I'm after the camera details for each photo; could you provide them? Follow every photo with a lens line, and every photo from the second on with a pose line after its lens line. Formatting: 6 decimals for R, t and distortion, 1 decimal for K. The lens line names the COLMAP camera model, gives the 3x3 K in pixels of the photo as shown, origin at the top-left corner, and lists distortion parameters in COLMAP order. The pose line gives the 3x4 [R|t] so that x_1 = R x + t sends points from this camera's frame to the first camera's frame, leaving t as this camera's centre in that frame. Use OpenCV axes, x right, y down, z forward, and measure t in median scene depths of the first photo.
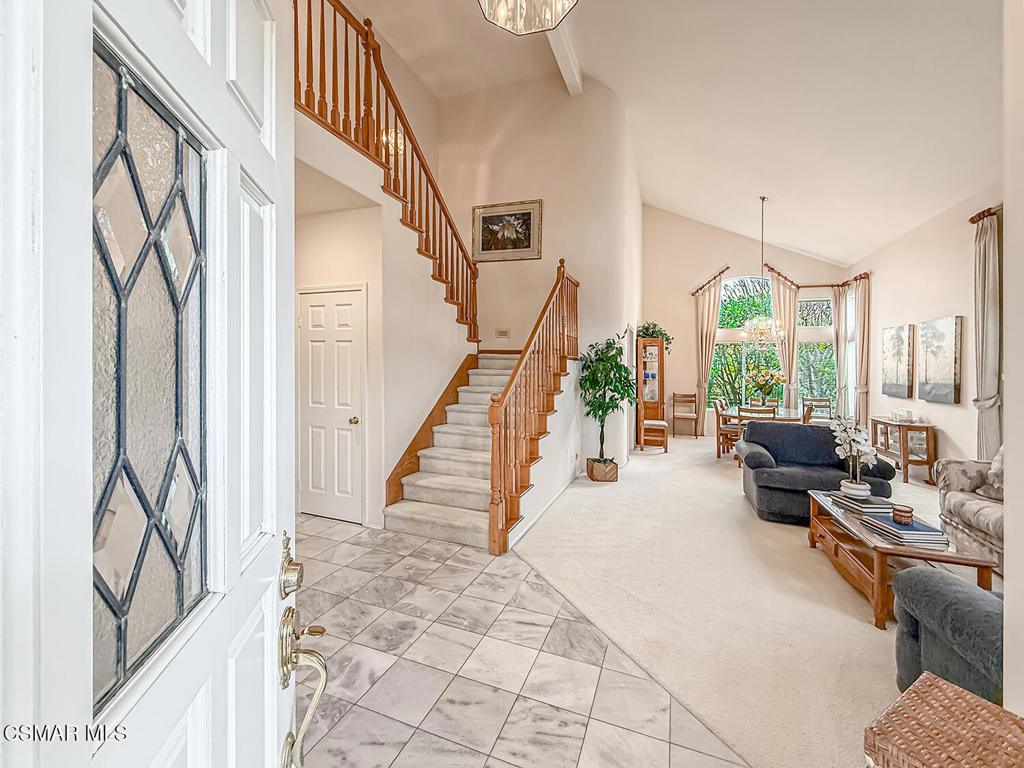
lens RADIAL K [[417.0, 0, 509.9], [0, 417.0, 379.6], [0, 0, 1]] dist [0.000088, 0.000343]
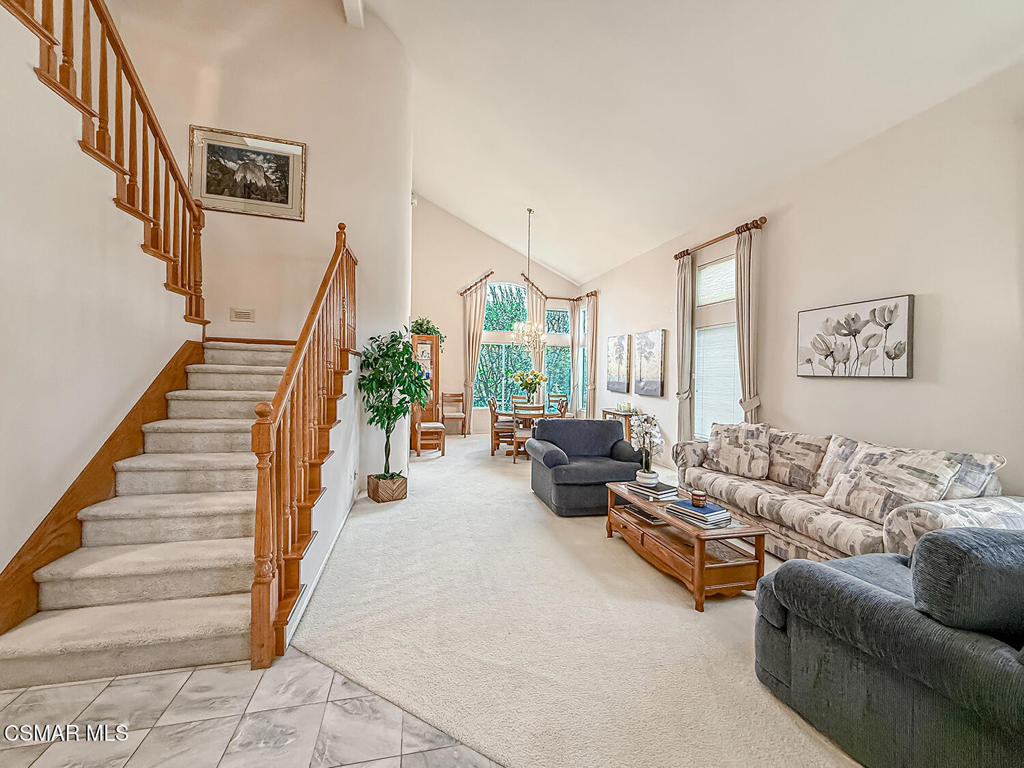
lens RADIAL K [[417.0, 0, 514.5], [0, 417.0, 375.7], [0, 0, 1]] dist [0.000088, 0.000343]
pose [[0.821672, 0.000539, 0.569960, -0.053153], [0.004833, 0.999957, -0.007914, 0.000538], [-0.569940, 0.009257, 0.821634, 0.187398]]
